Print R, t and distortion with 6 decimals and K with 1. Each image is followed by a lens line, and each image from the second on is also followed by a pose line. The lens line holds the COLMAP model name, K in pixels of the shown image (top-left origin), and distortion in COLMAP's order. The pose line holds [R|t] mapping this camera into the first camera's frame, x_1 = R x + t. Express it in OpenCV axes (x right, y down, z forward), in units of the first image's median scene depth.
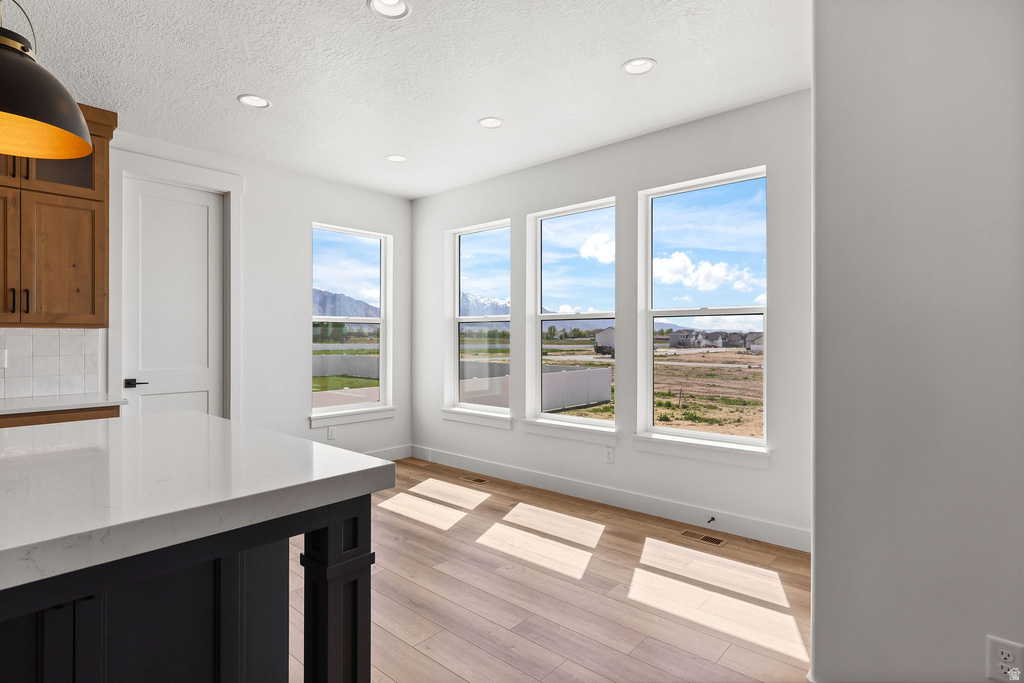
lens RADIAL K [[526.4, 0, 514.1], [0, 526.4, 338.1], [0, 0, 1]] dist [0.002333, -0.000599]
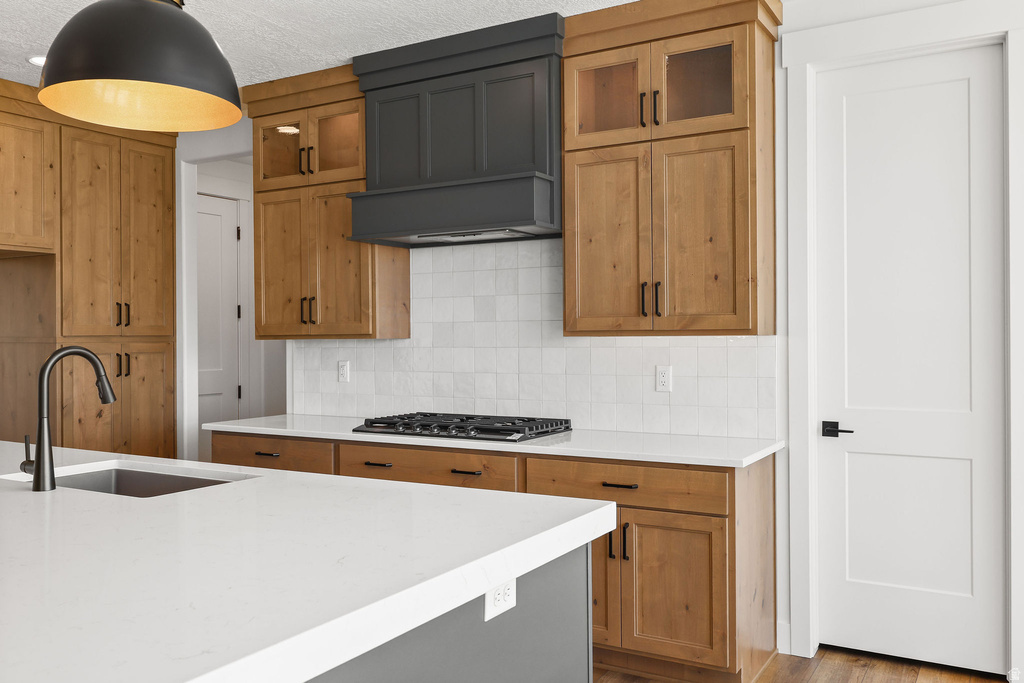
lens RADIAL K [[845.2, 0, 509.1], [0, 845.2, 335.5], [0, 0, 1]] dist [0.003865, 0.002616]
pose [[0.192090, -0.004224, -0.981368, 0.125641], [0.008659, 0.999959, -0.002610, -0.019052], [0.981339, -0.007997, 0.192119, 0.542515]]
